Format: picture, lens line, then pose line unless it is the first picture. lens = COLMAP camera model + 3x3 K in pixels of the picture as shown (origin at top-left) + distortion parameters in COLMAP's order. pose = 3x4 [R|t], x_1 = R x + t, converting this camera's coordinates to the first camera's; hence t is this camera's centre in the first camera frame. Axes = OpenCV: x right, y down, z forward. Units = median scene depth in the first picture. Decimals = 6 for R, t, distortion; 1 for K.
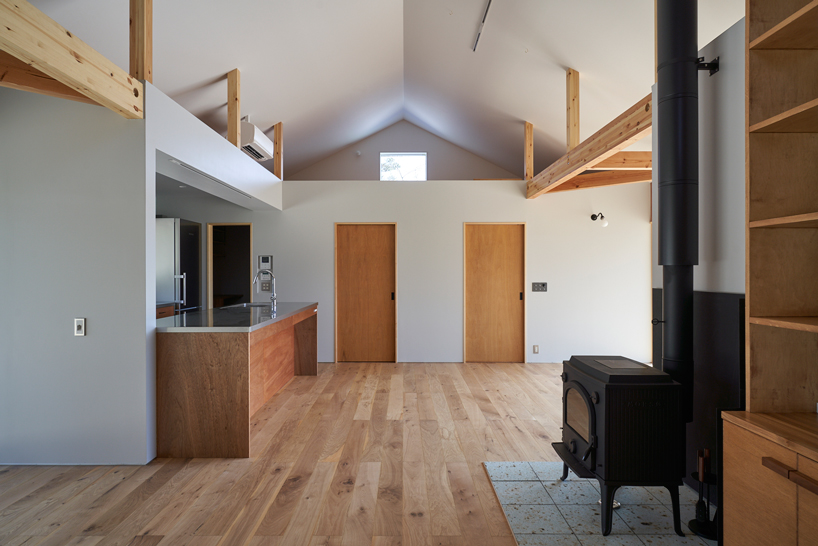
lens RADIAL K [[698.8, 0, 409.0], [0, 698.8, 273.0], [0, 0, 1]] dist [-0.003391, 0.001093]
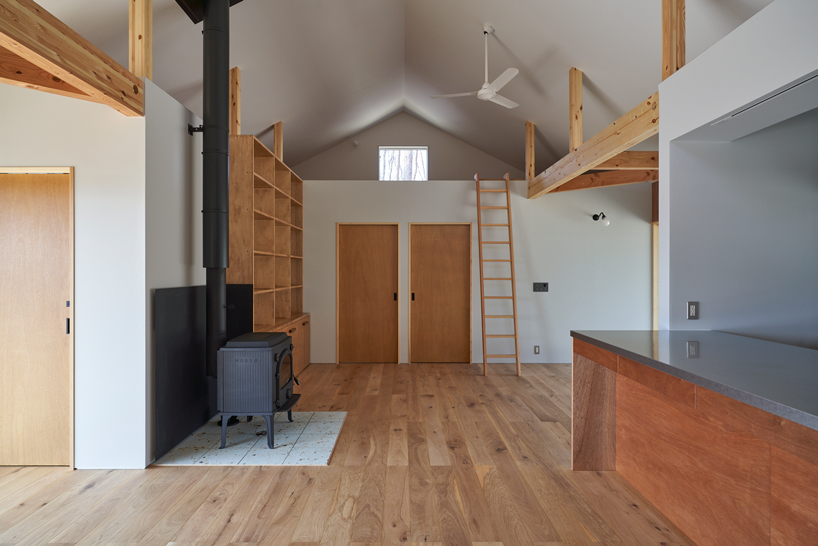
lens RADIAL K [[698.8, 0, 409.0], [0, 698.8, 273.0], [0, 0, 1]] dist [-0.003391, 0.001093]
pose [[-0.999991, 0.001981, -0.003851, -0.006337], [0.001961, 0.999984, 0.005221, -0.005715], [0.003861, 0.005214, -0.999979, 1.983032]]
